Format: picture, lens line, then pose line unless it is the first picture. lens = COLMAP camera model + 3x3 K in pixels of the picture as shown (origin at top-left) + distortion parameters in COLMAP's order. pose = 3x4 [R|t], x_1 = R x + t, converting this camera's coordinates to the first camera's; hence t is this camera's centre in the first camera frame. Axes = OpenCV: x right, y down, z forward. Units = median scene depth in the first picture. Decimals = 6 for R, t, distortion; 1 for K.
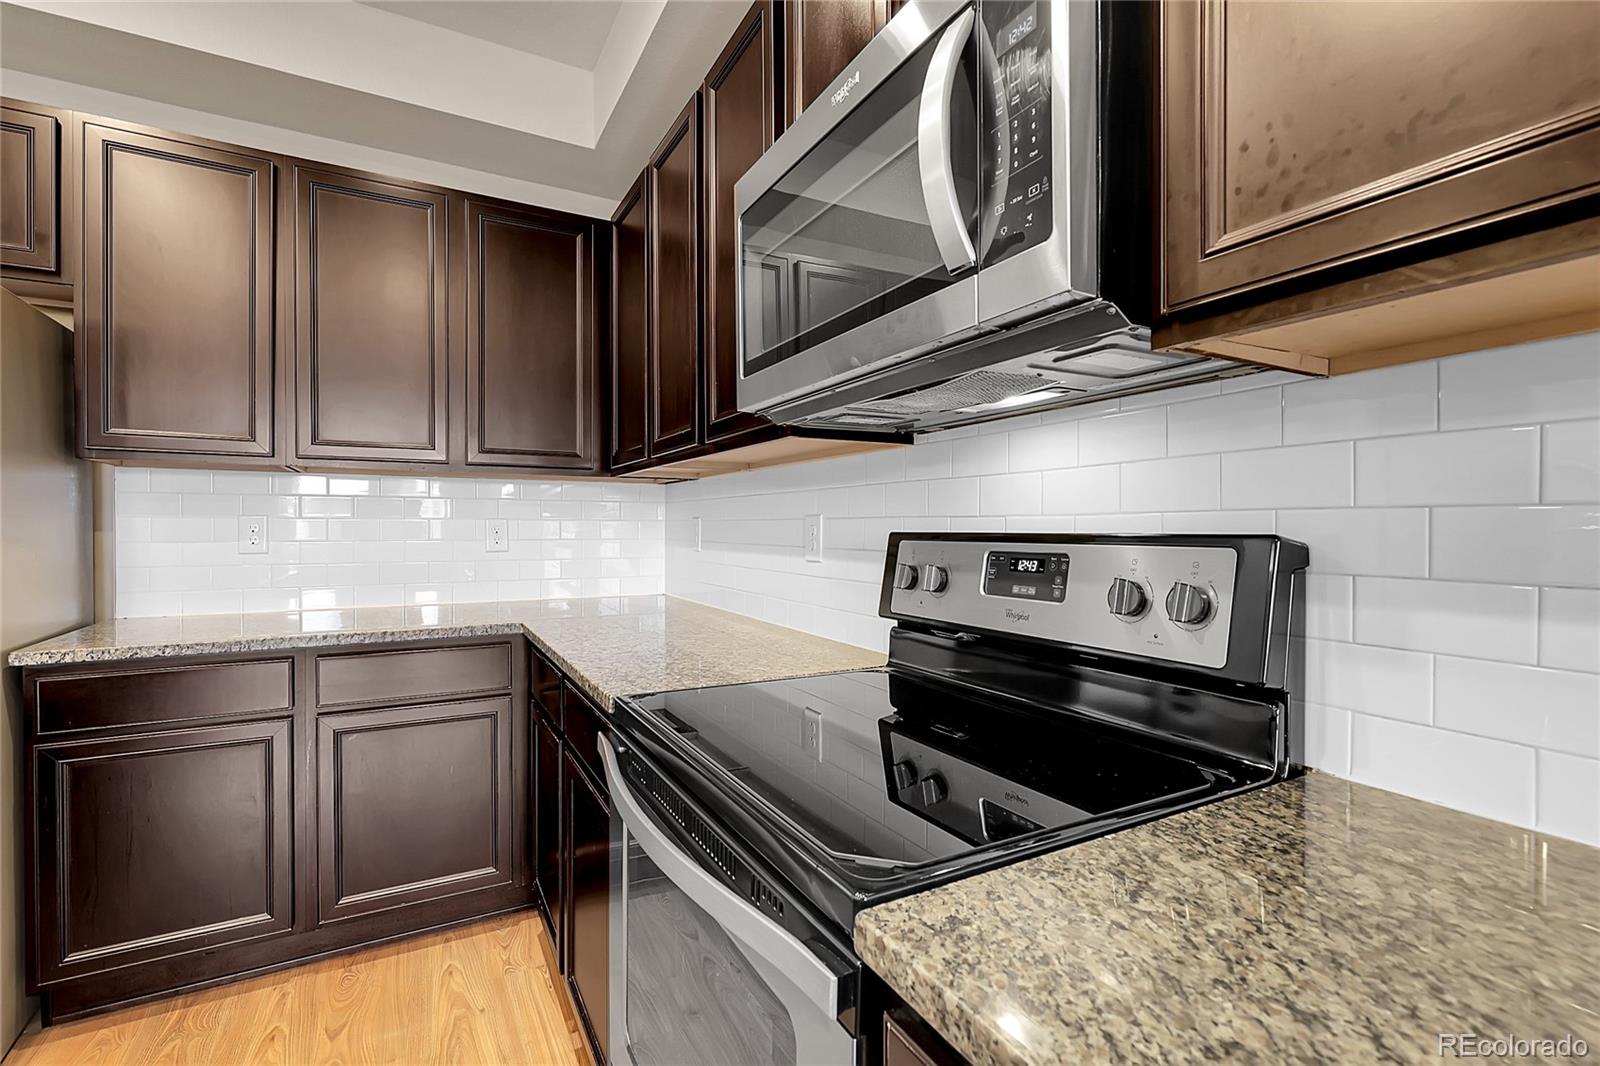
lens RADIAL K [[724.1, 0, 801.3], [0, 724.1, 533.3], [0, 0, 1]] dist [0.007285, -0.000111]
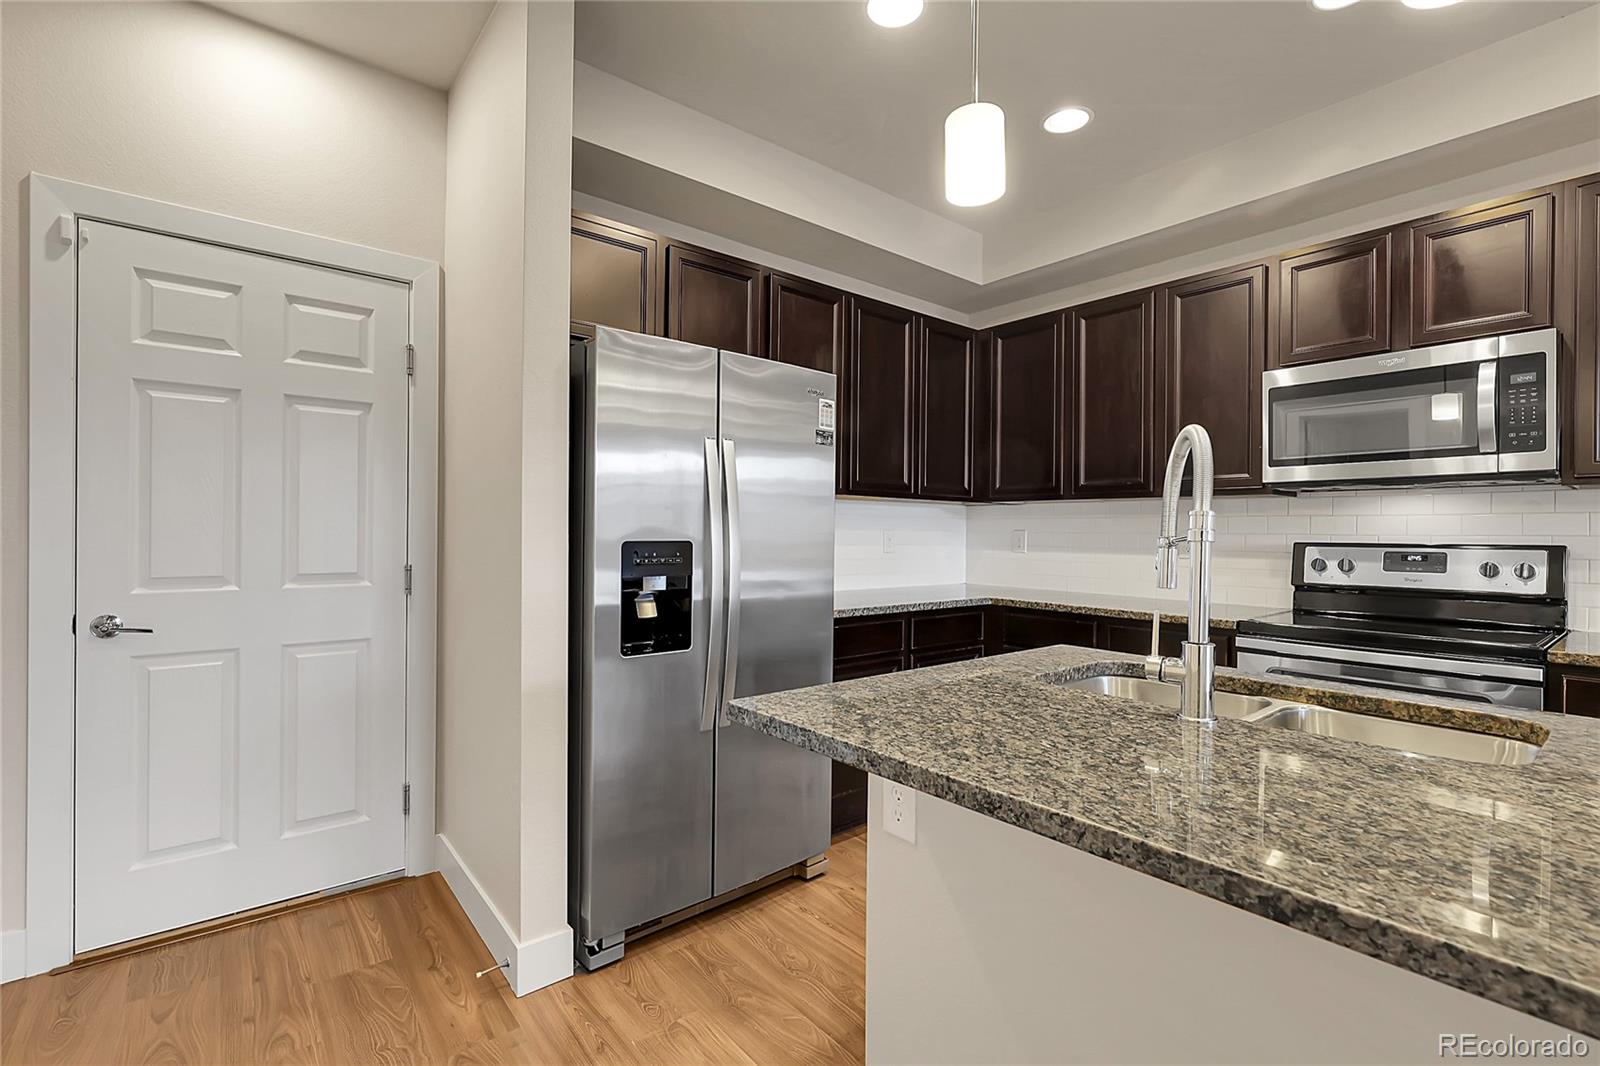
lens RADIAL K [[724.1, 0, 792.7], [0, 724.1, 532.2], [0, 0, 1]] dist [0.007285, -0.000111]
pose [[0.984563, 0.009803, 0.174758, -2.130597], [-0.007882, 0.999901, -0.011679, 0.006702], [-0.174855, 0.010121, 0.984542, -0.962482]]
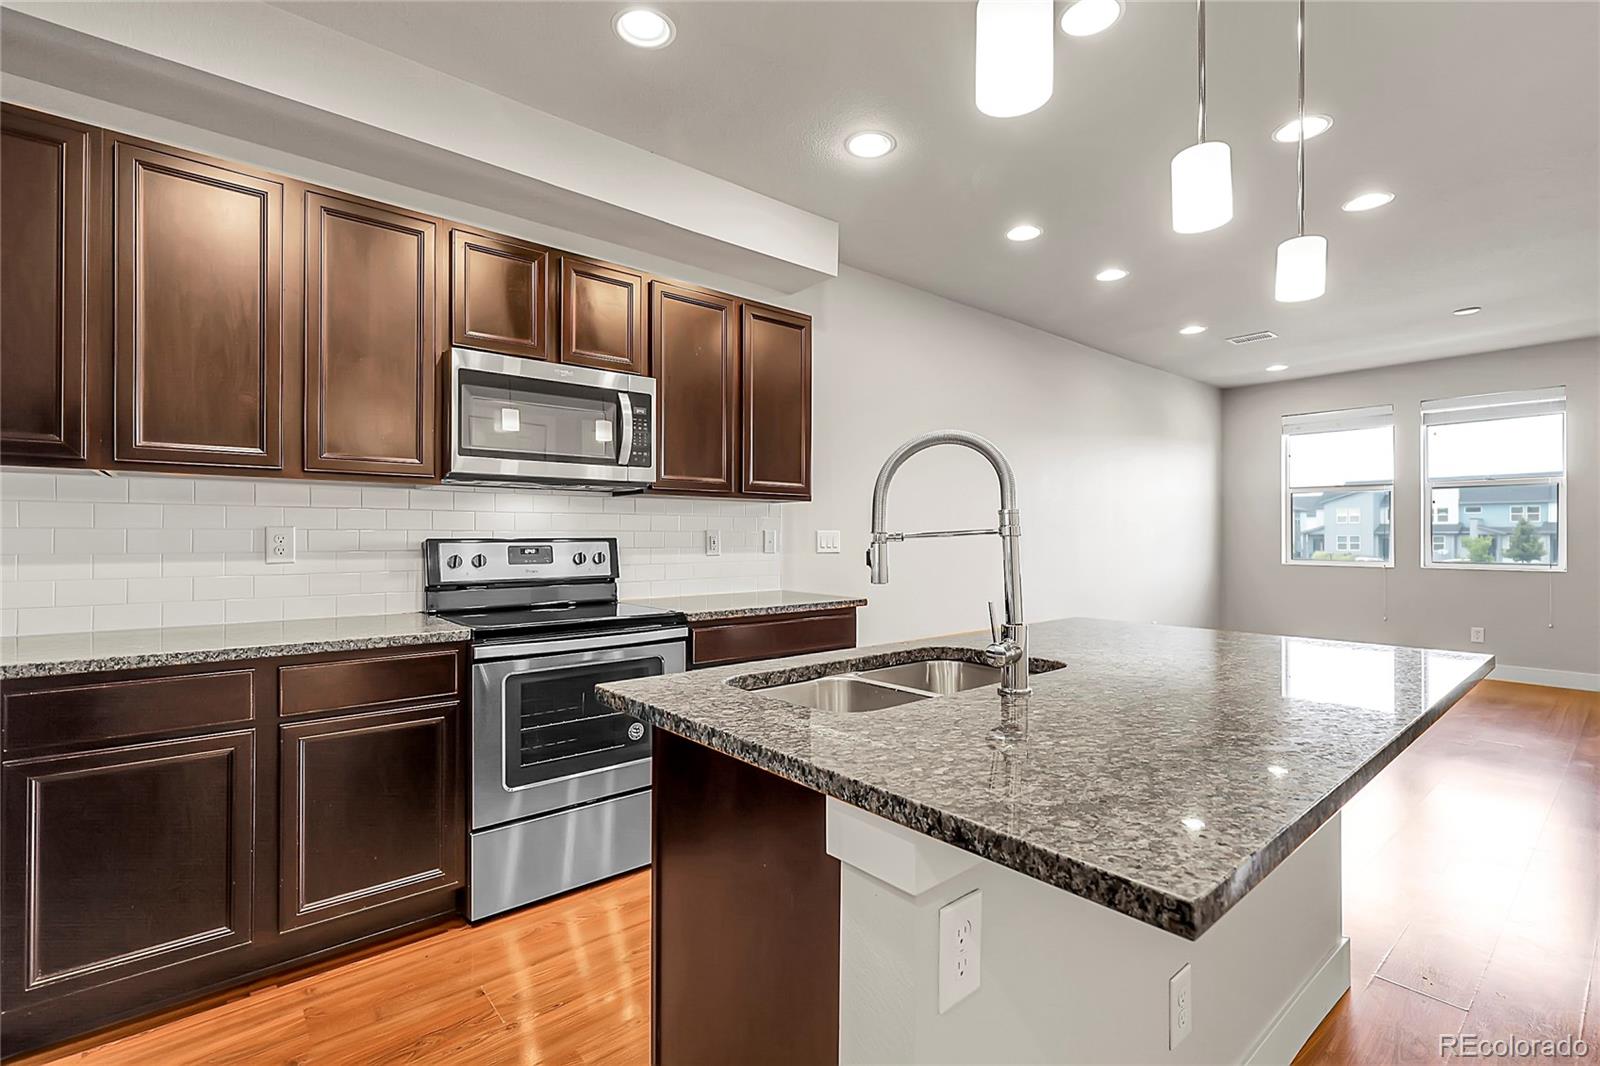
lens RADIAL K [[724.1, 0, 801.8], [0, 724.1, 535.9], [0, 0, 1]] dist [0.007285, -0.000111]
pose [[-0.186119, 0.001645, 0.982526, -2.489399], [0.010695, 0.999943, 0.000352, 0.001104], [-0.982469, 0.010574, -0.186126, 0.574784]]
